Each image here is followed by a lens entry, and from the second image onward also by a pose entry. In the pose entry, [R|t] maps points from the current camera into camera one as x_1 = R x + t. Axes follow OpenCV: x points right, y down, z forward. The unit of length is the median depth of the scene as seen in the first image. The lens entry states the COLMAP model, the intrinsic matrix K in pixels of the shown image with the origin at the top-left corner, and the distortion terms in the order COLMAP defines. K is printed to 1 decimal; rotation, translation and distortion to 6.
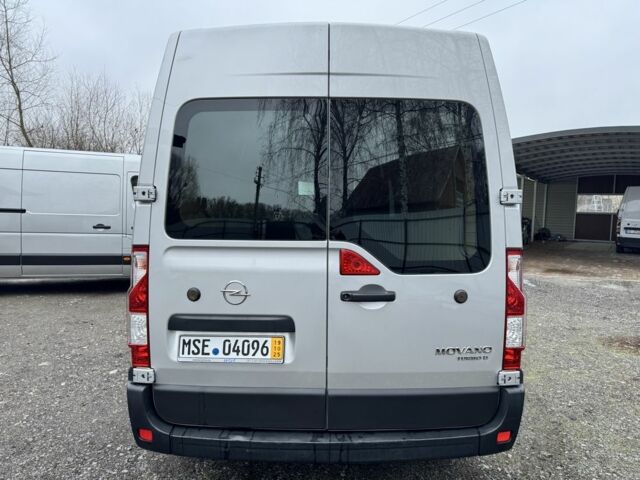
lens RADIAL K [[455.5, 0, 319.8], [0, 455.5, 237.0], [0, 0, 1]] dist [0.049242, -0.046181]
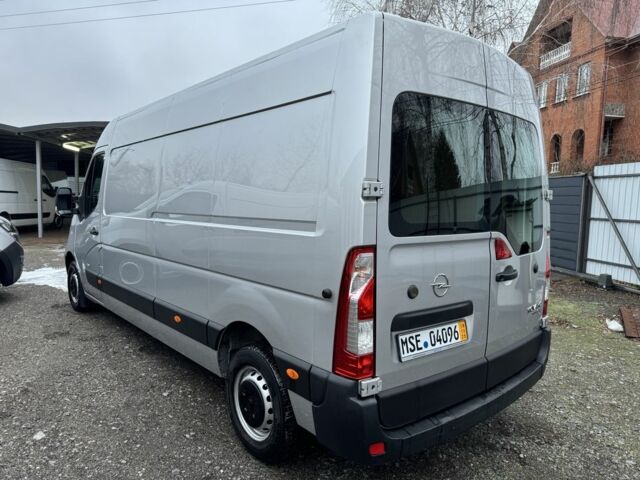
lens RADIAL K [[455.5, 0, 319.2], [0, 455.5, 239.2], [0, 0, 1]] dist [0.049242, -0.046181]
pose [[0.764515, -0.053628, 0.642371, -1.055138], [0.029454, 0.998399, 0.048296, -0.041781], [-0.643932, -0.018002, 0.764871, 0.374384]]
